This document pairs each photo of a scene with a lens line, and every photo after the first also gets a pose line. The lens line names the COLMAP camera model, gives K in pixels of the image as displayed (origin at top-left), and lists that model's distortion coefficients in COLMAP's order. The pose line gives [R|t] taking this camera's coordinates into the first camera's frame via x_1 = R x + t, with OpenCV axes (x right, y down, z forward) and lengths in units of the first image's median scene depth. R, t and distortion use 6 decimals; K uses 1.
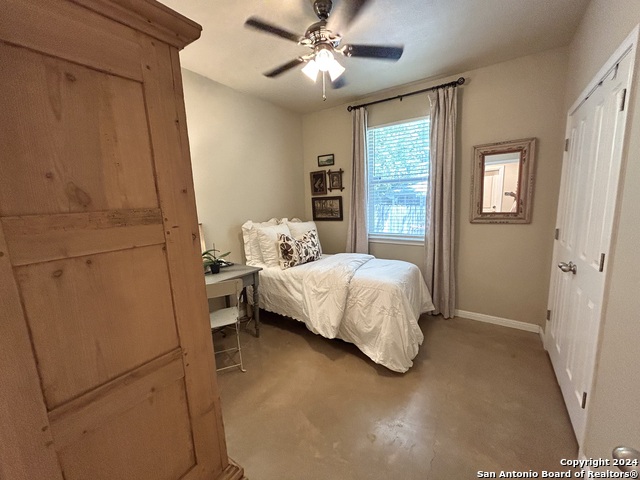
lens RADIAL K [[256.7, 0, 320.8], [0, 256.7, 240.2], [0, 0, 1]] dist [0.003534, -0.001019]
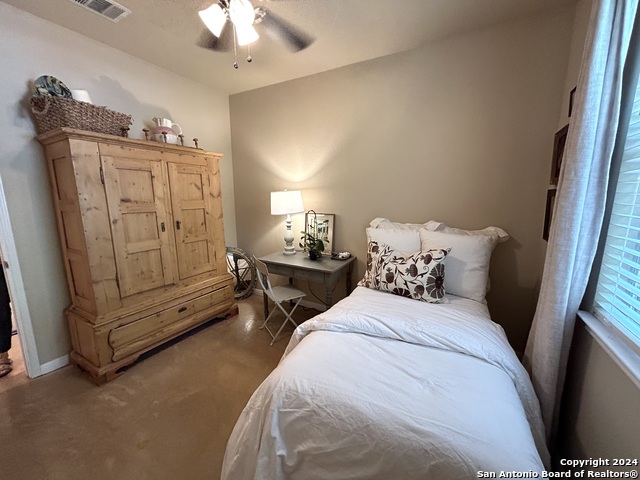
lens RADIAL K [[256.7, 0, 319.8], [0, 256.7, 238.7], [0, 0, 1]] dist [0.003534, -0.001019]
pose [[0.084971, 0.196243, -0.976867, 0.534365], [-0.147769, 0.972053, 0.182422, -0.137172], [0.985365, 0.128850, 0.111595, 0.735450]]
